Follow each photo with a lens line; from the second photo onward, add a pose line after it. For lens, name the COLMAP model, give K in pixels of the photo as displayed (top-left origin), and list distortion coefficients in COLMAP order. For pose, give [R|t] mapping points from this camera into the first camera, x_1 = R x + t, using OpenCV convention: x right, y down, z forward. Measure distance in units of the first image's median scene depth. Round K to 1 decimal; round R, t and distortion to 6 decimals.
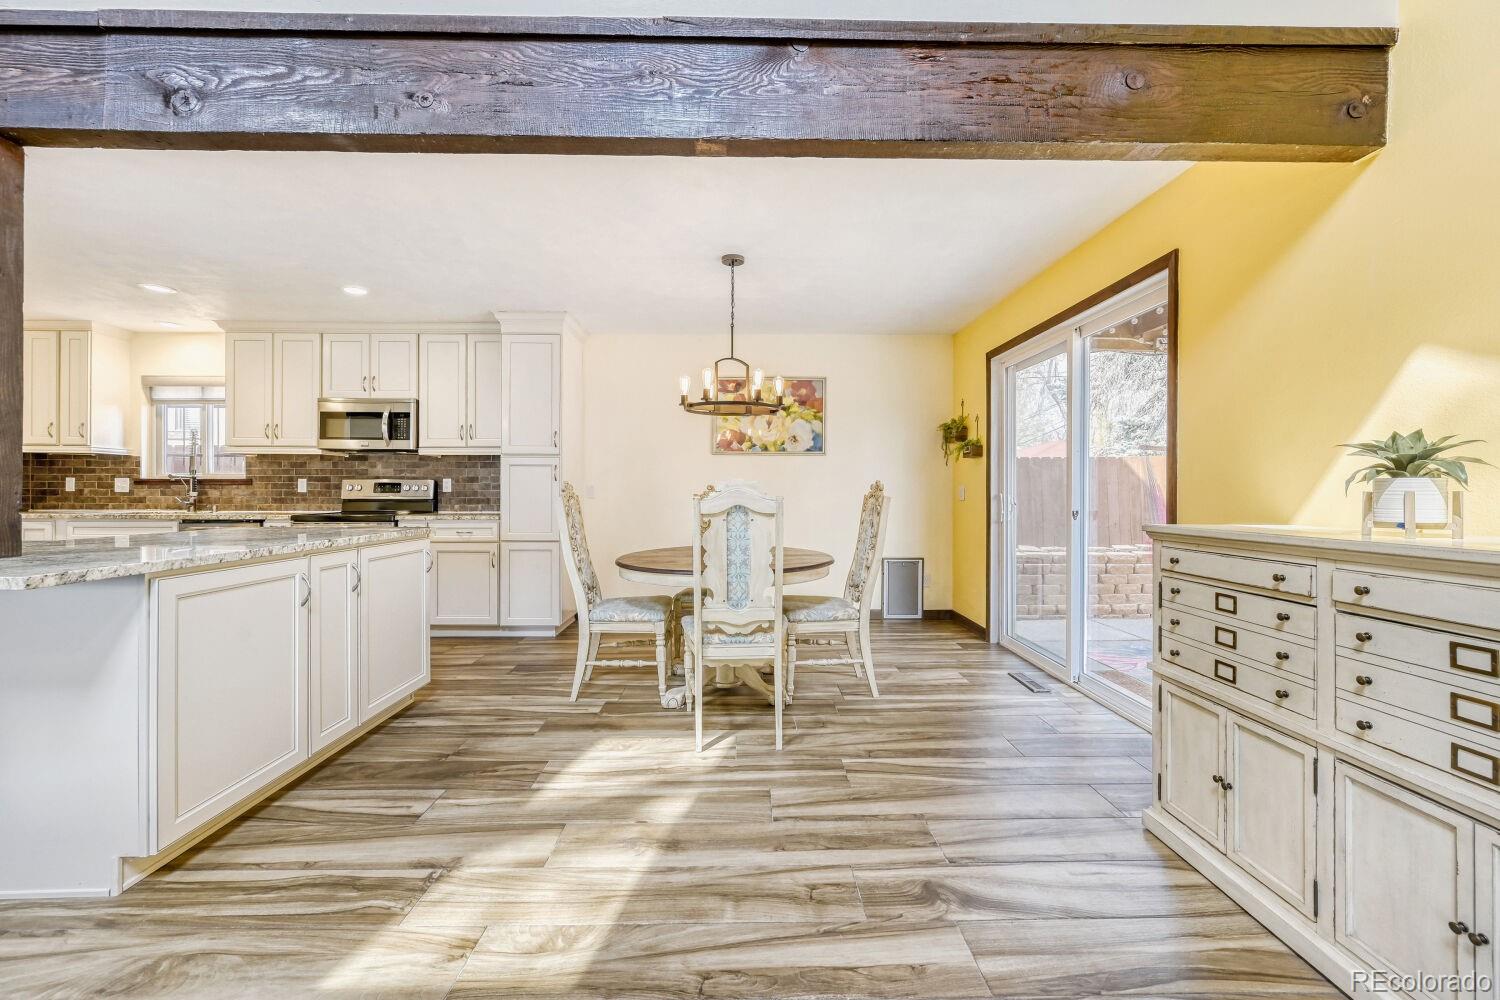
lens RADIAL K [[599.6, 0, 748.0], [0, 599.6, 492.5], [0, 0, 1]] dist [-0.003063, 0.000139]
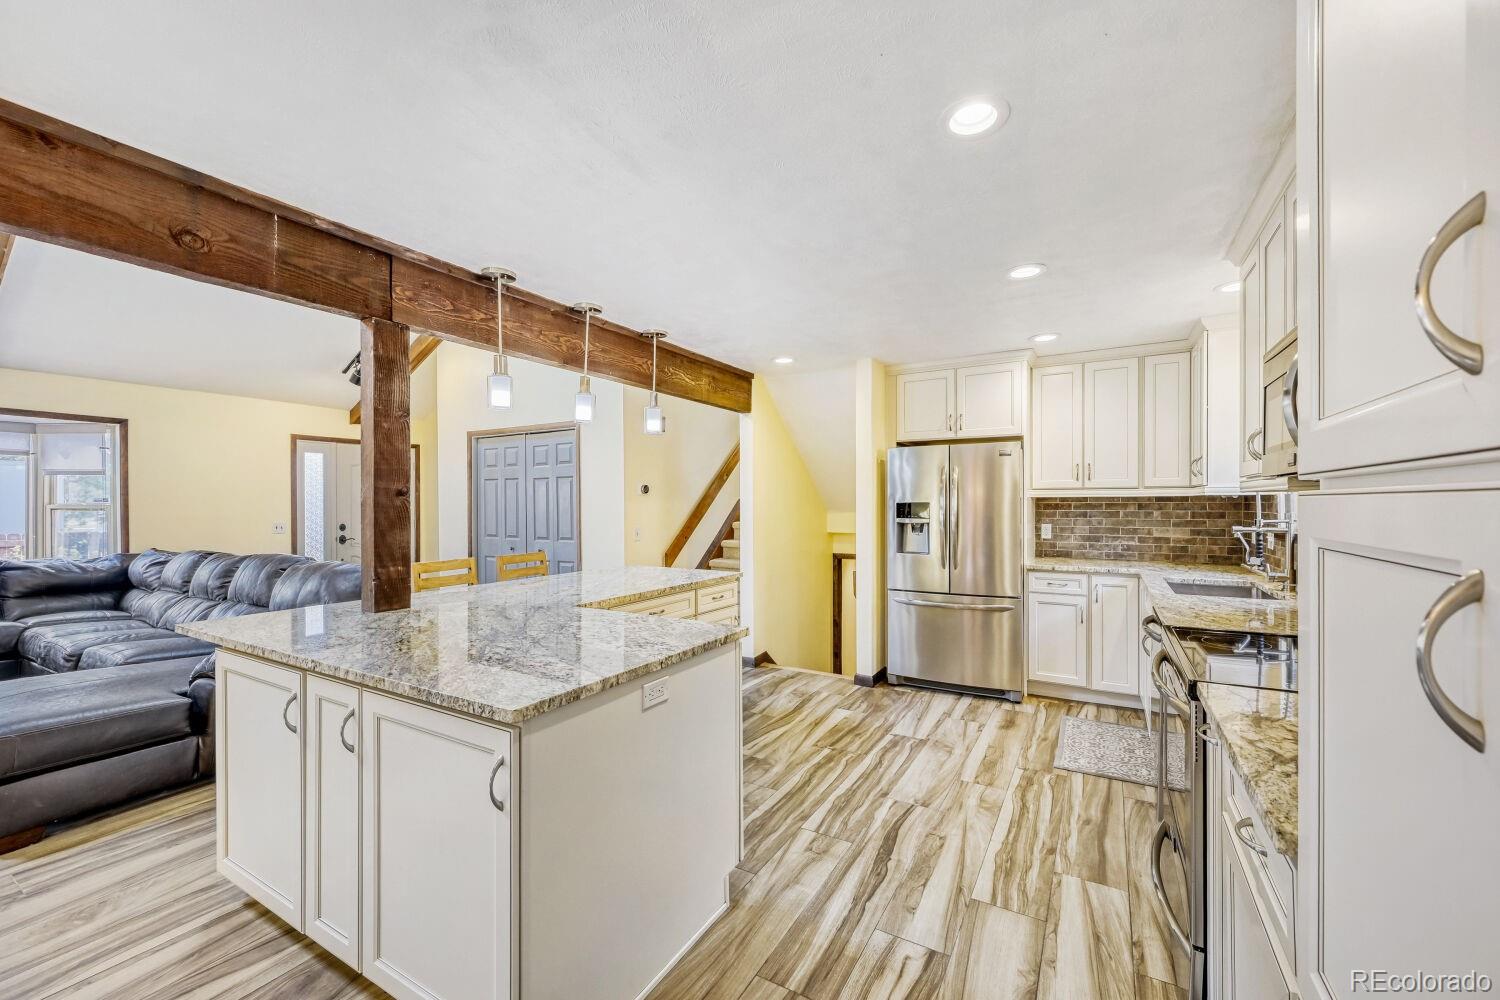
lens RADIAL K [[601.2, 0, 751.7], [0, 601.2, 501.5], [0, 0, 1]] dist [-0.000212, -0.000006]
pose [[-0.515547, -0.006579, -0.856836, -0.172111], [-0.001576, 0.999976, -0.006730, -0.052722], [0.856860, -0.002119, -0.515545, 0.904547]]
